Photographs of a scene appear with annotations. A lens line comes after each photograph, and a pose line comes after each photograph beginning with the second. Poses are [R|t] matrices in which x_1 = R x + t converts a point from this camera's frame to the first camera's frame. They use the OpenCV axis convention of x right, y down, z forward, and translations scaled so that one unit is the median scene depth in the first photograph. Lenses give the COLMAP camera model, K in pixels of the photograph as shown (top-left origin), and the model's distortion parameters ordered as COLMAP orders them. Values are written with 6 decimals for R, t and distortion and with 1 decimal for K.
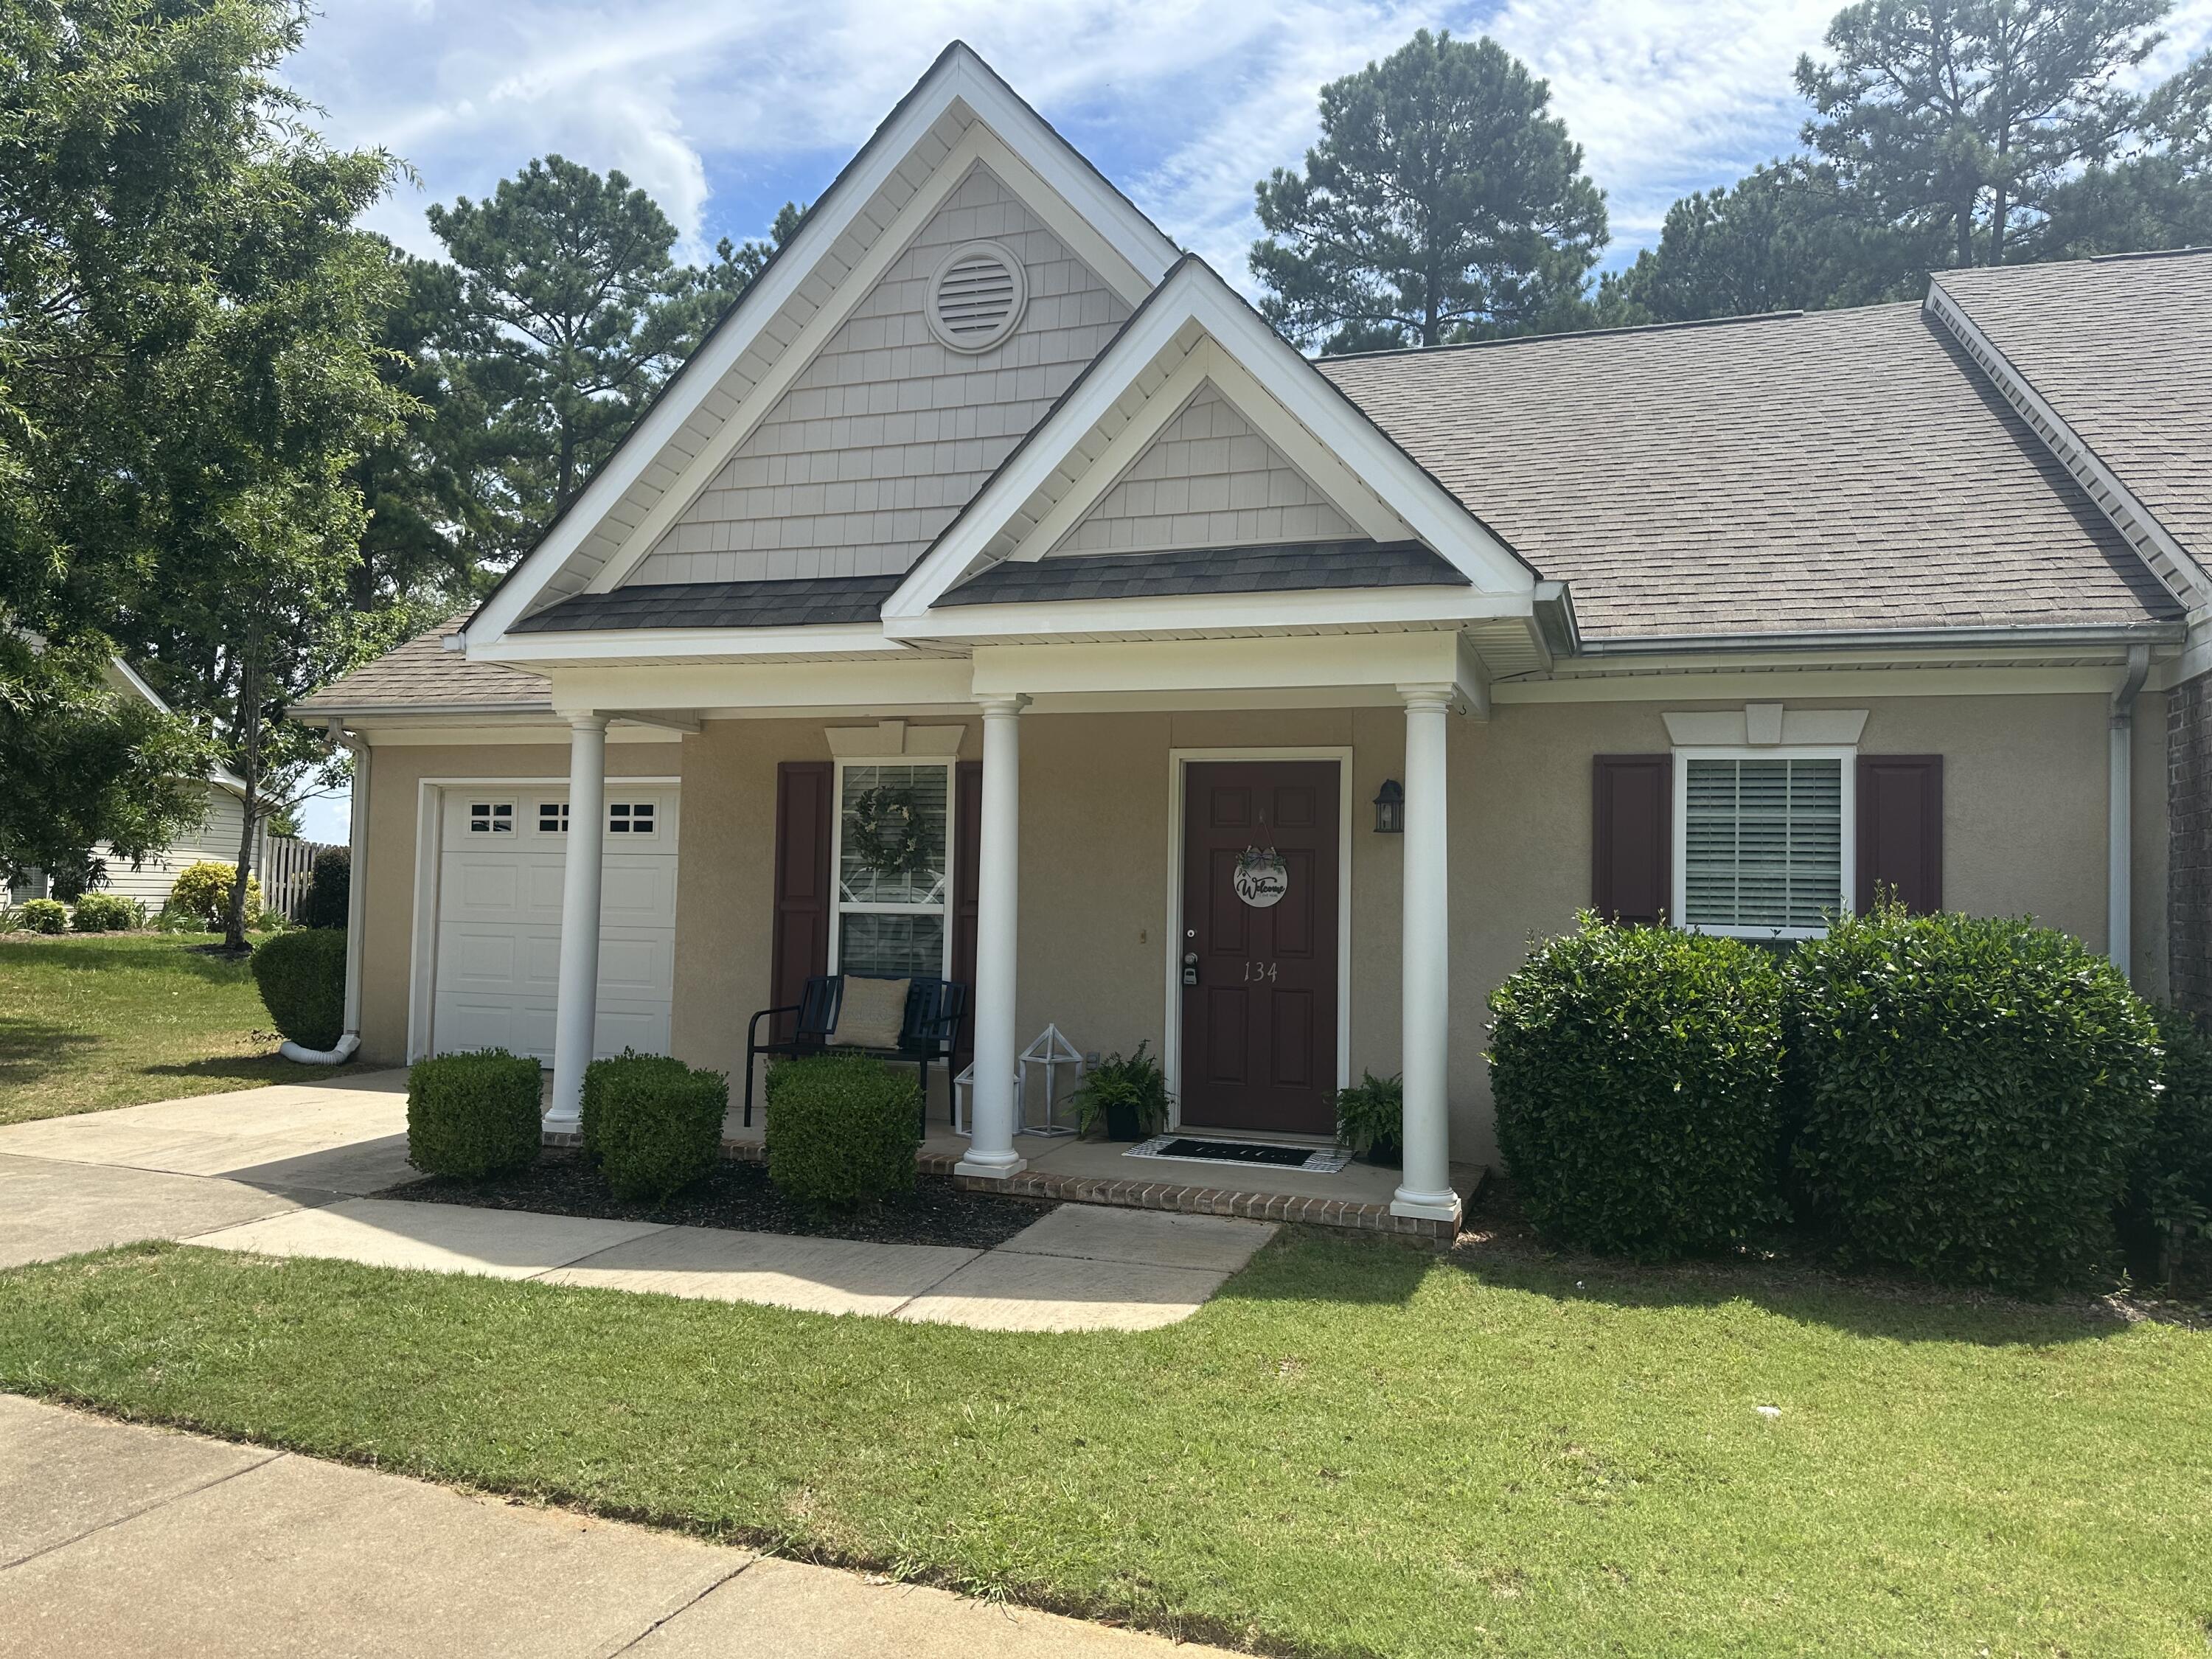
lens RADIAL K [[1565.2, 0, 1100.7], [0, 1565.2, 836.0], [0, 0, 1]] dist [0.055093, -0.066661]
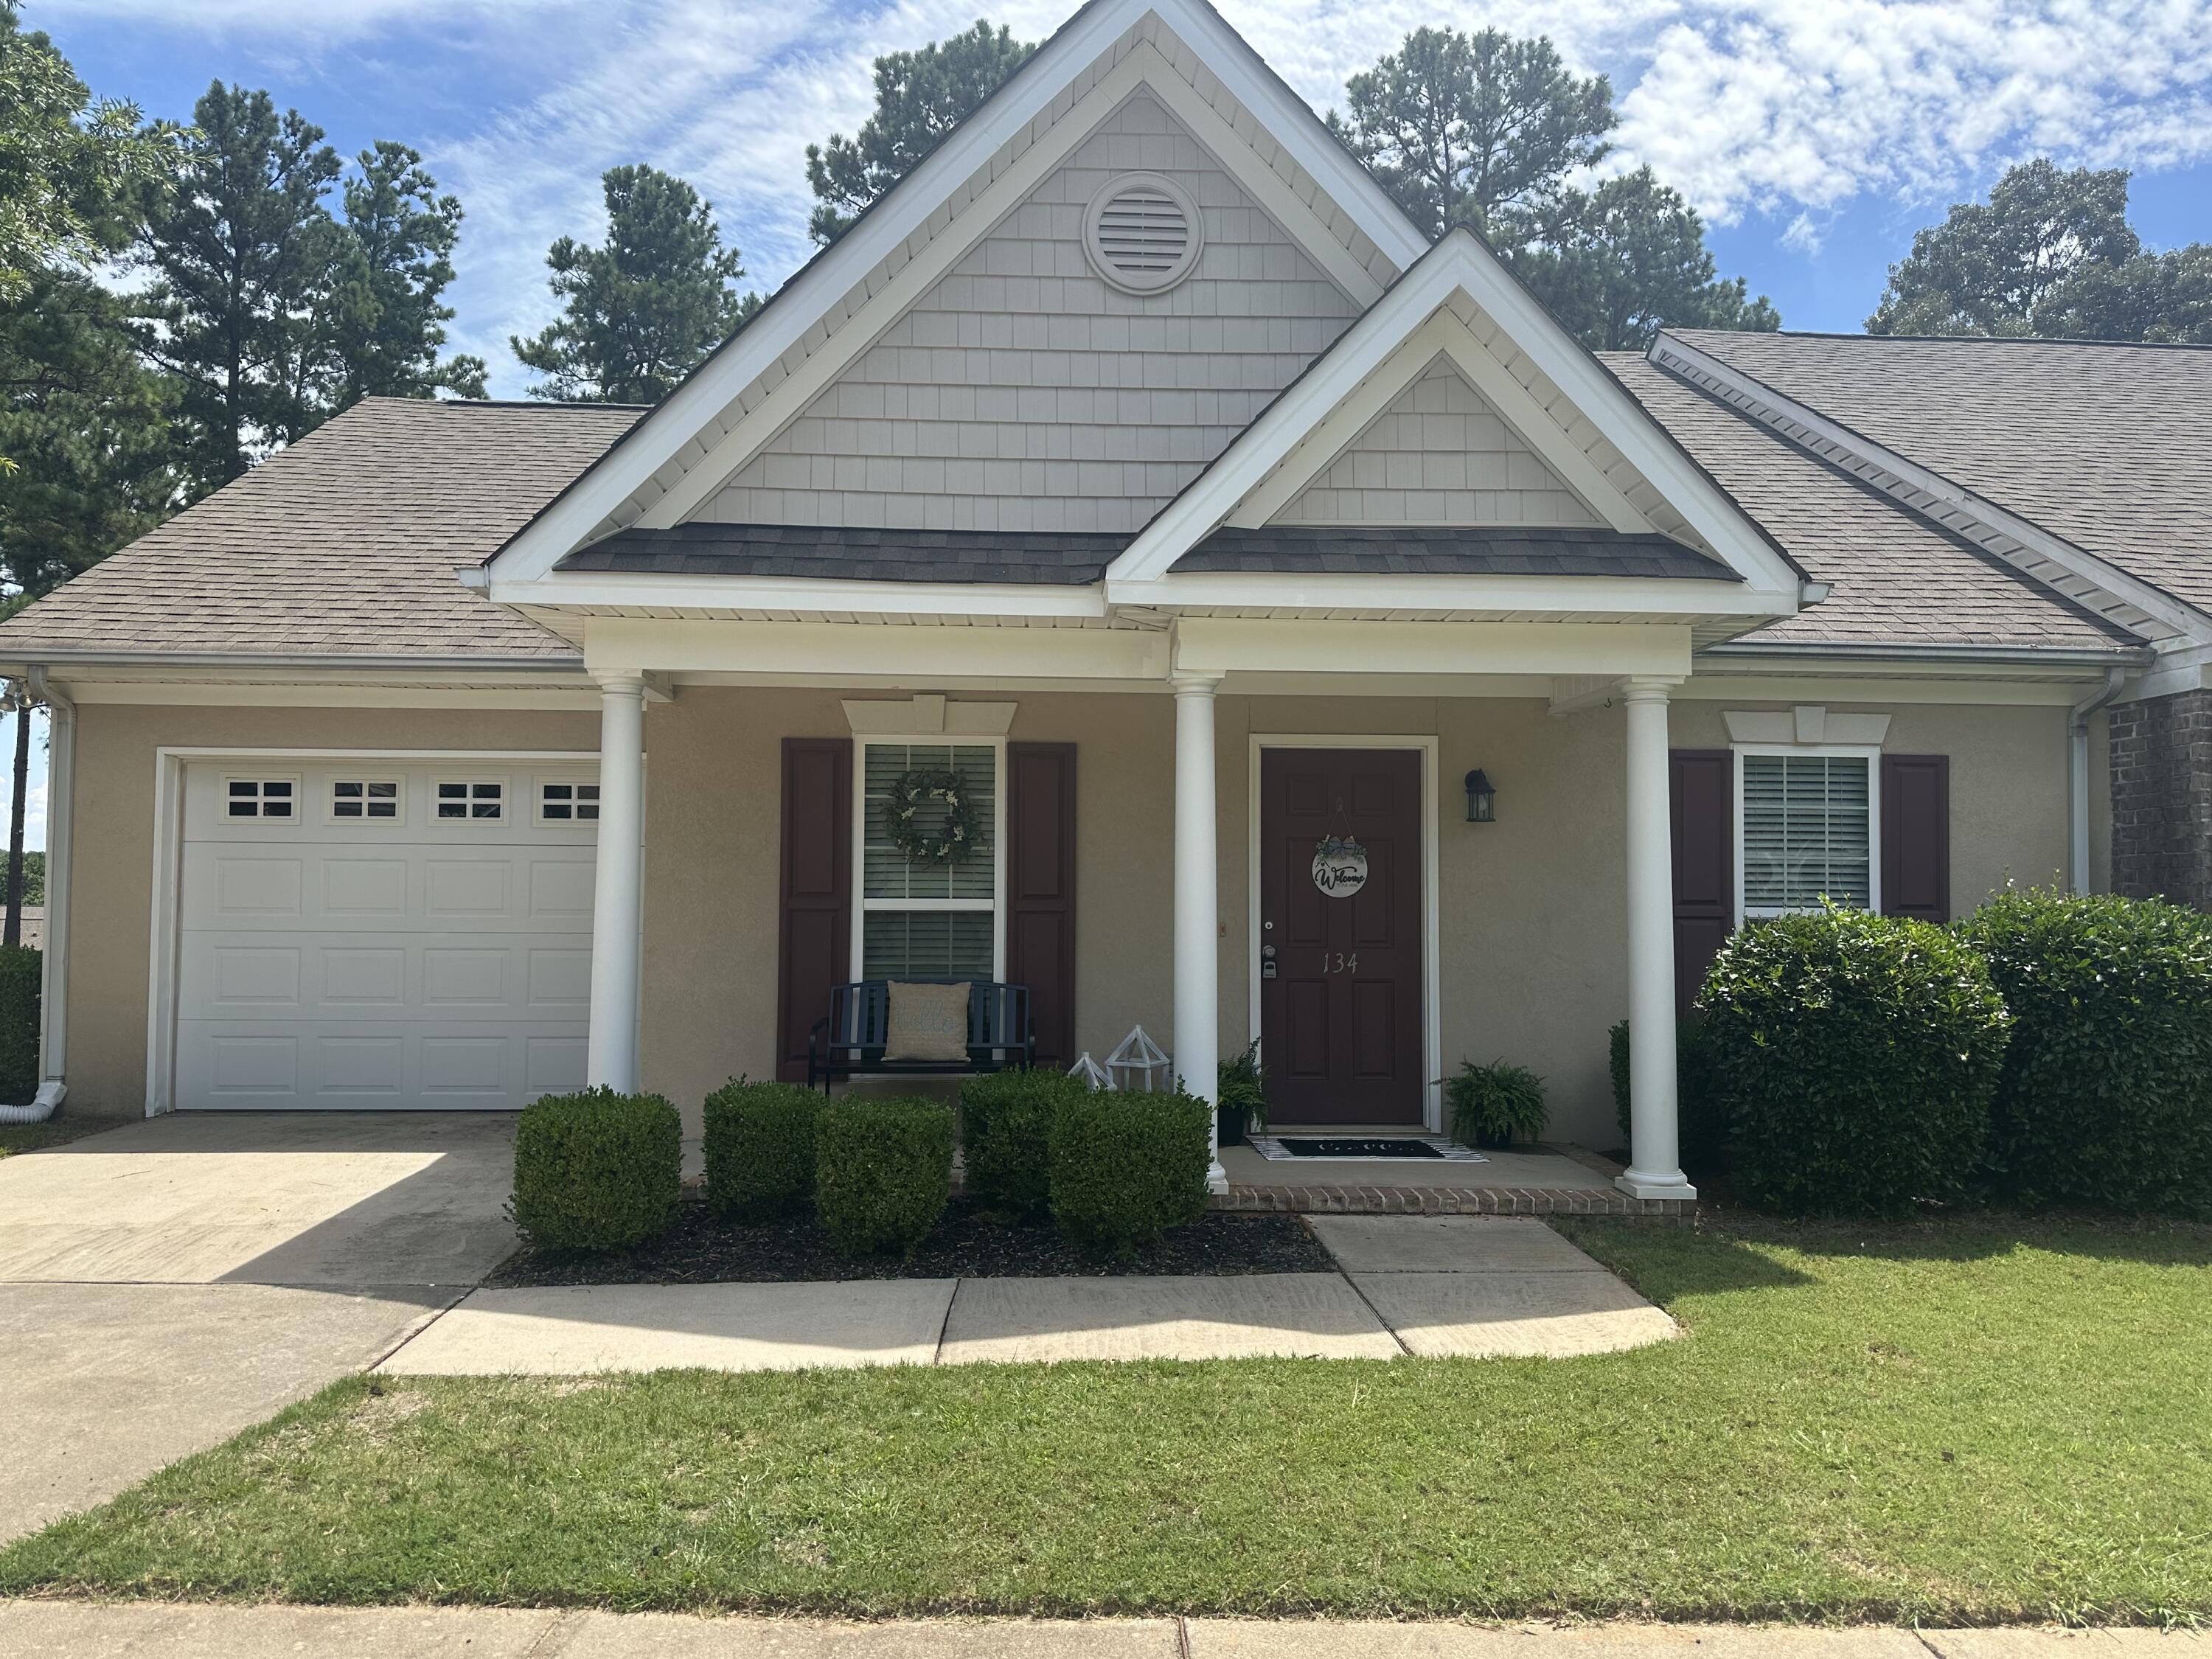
lens RADIAL K [[1565.2, 0, 1103.5], [0, 1565.2, 840.6], [0, 0, 1]] dist [0.055093, -0.066661]
pose [[0.927736, -0.001112, 0.373235, -0.441046], [-0.002841, 0.999946, 0.010043, 0.000530], [-0.373226, -0.010377, 0.927682, 0.157762]]
